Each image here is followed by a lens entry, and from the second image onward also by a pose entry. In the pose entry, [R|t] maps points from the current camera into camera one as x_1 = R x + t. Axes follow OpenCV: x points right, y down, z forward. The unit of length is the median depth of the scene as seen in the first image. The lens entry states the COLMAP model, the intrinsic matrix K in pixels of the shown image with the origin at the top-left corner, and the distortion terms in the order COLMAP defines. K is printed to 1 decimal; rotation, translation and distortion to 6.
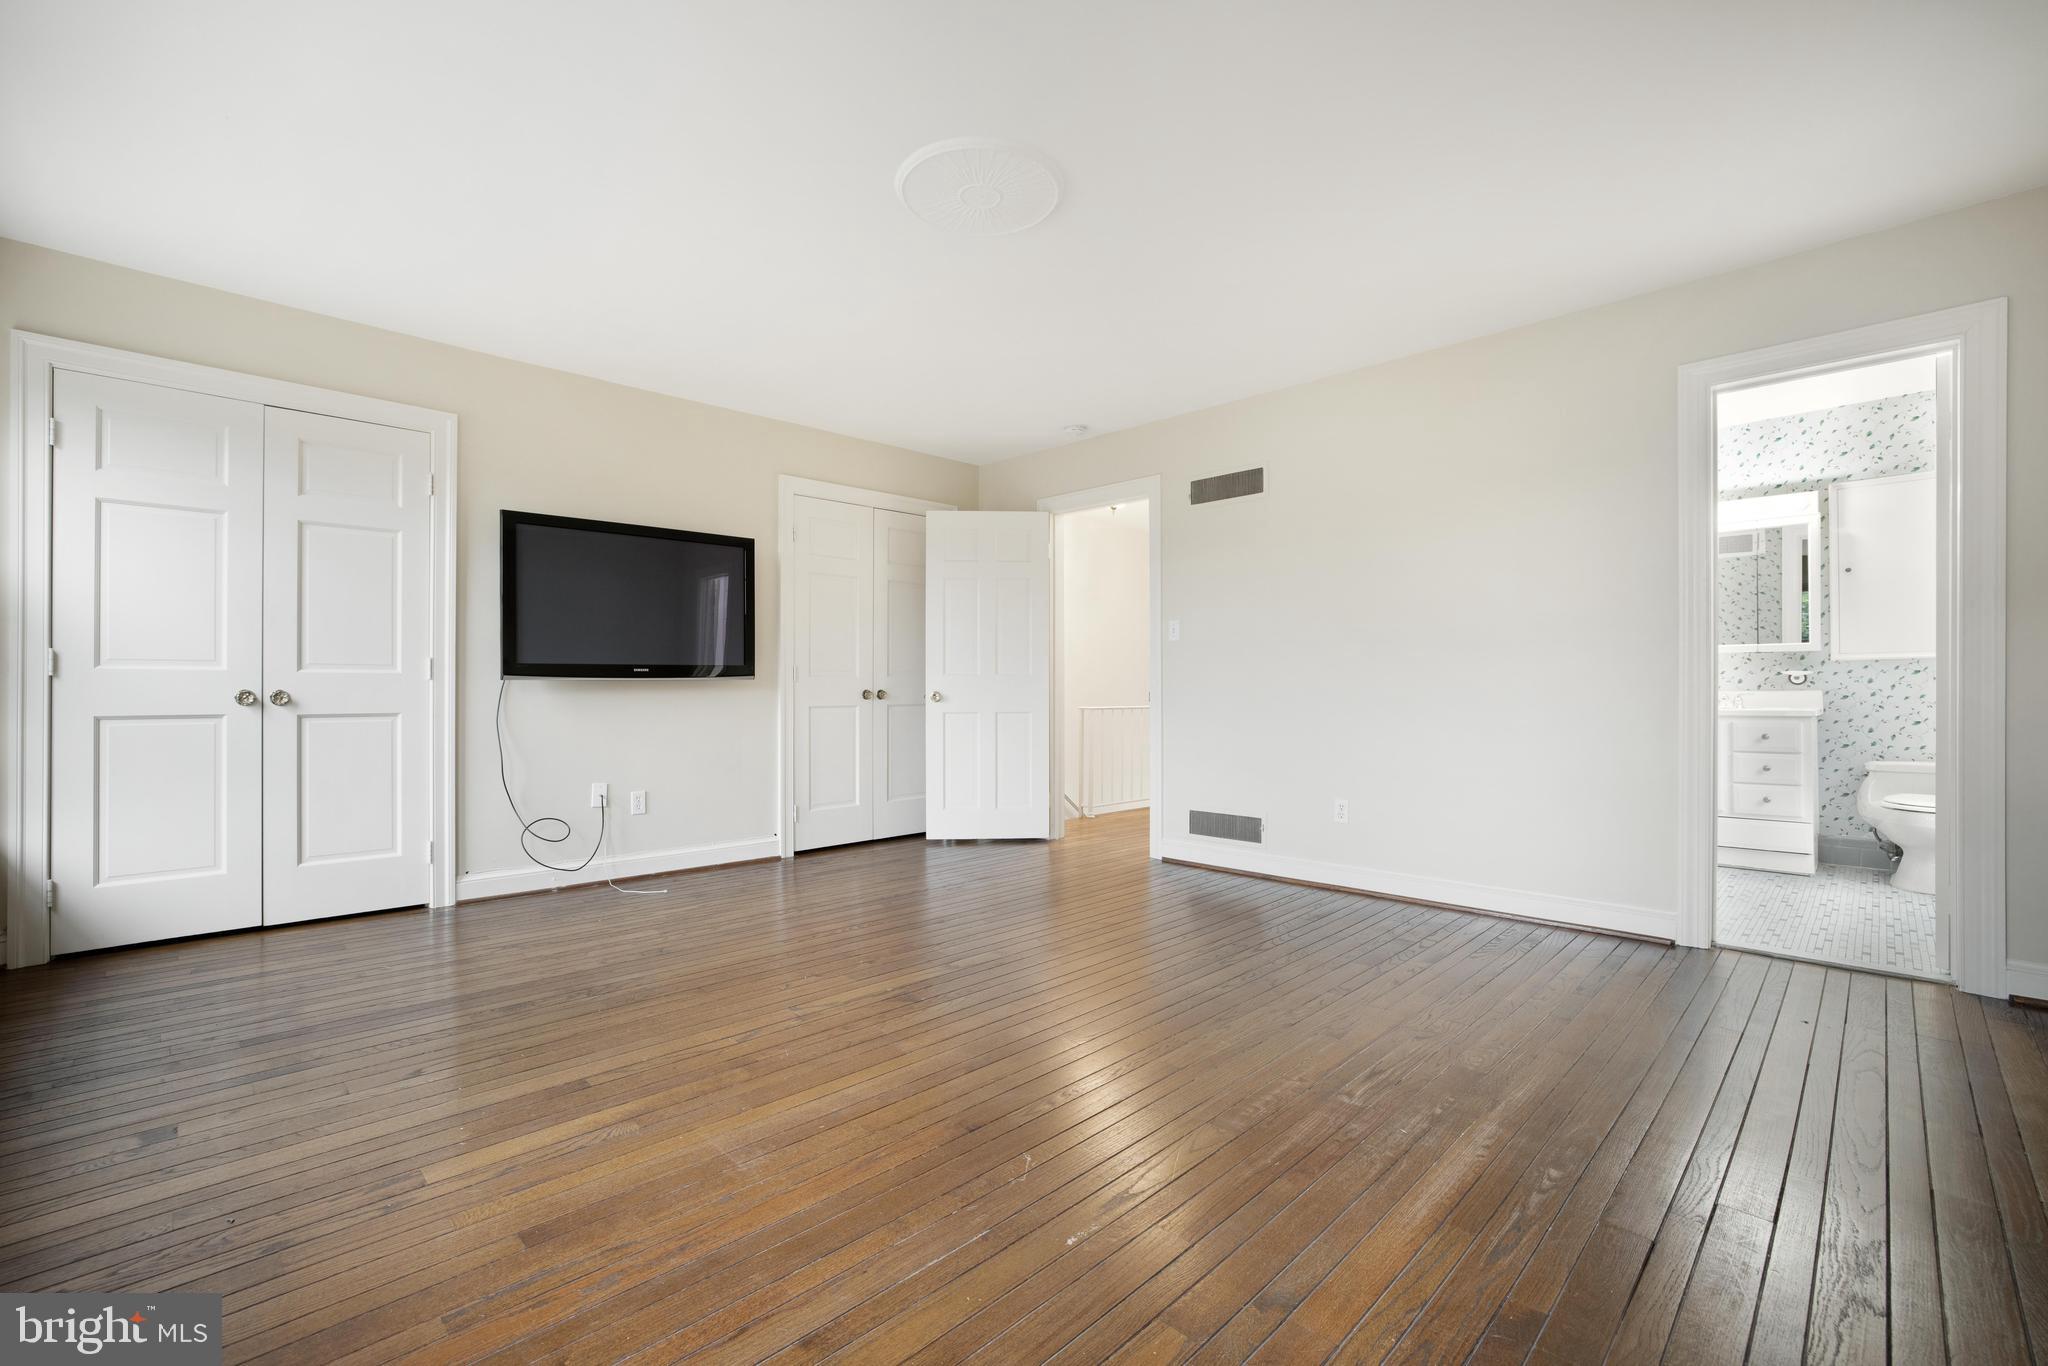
lens RADIAL K [[890.2, 0, 1002.9], [0, 890.2, 692.3], [0, 0, 1]] dist [-0.036682, 0.012626]
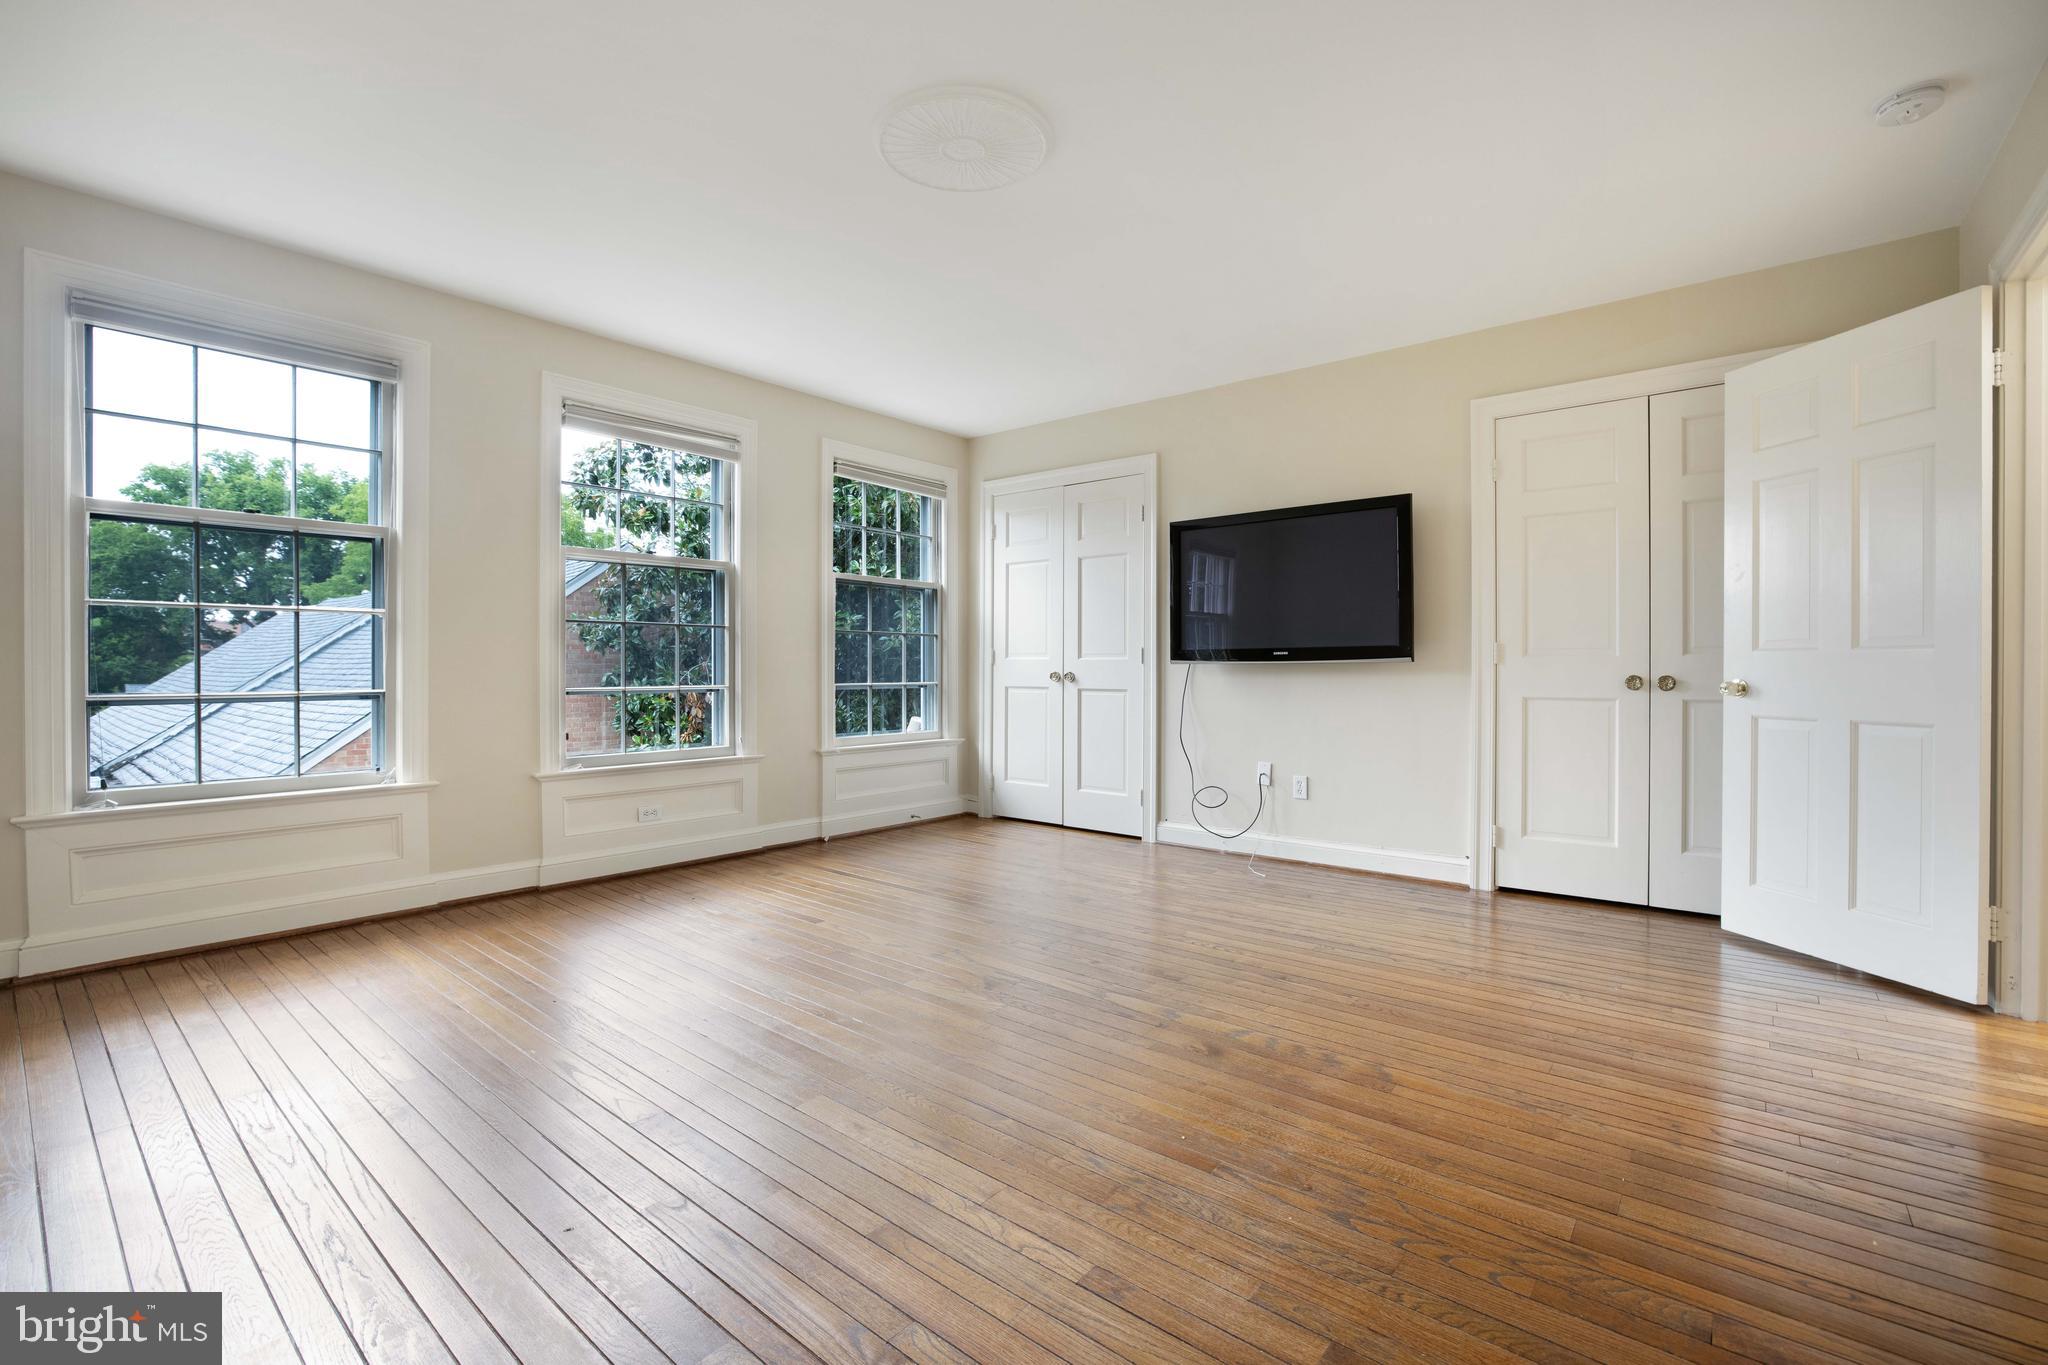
lens RADIAL K [[890.2, 0, 1012.4], [0, 890.2, 680.4], [0, 0, 1]] dist [-0.036682, 0.012626]
pose [[0.103888, 0.012888, -0.994506, 0.488939], [-0.008412, 0.999892, 0.012079, -0.003558], [0.994553, 0.007111, 0.103985, 0.519700]]
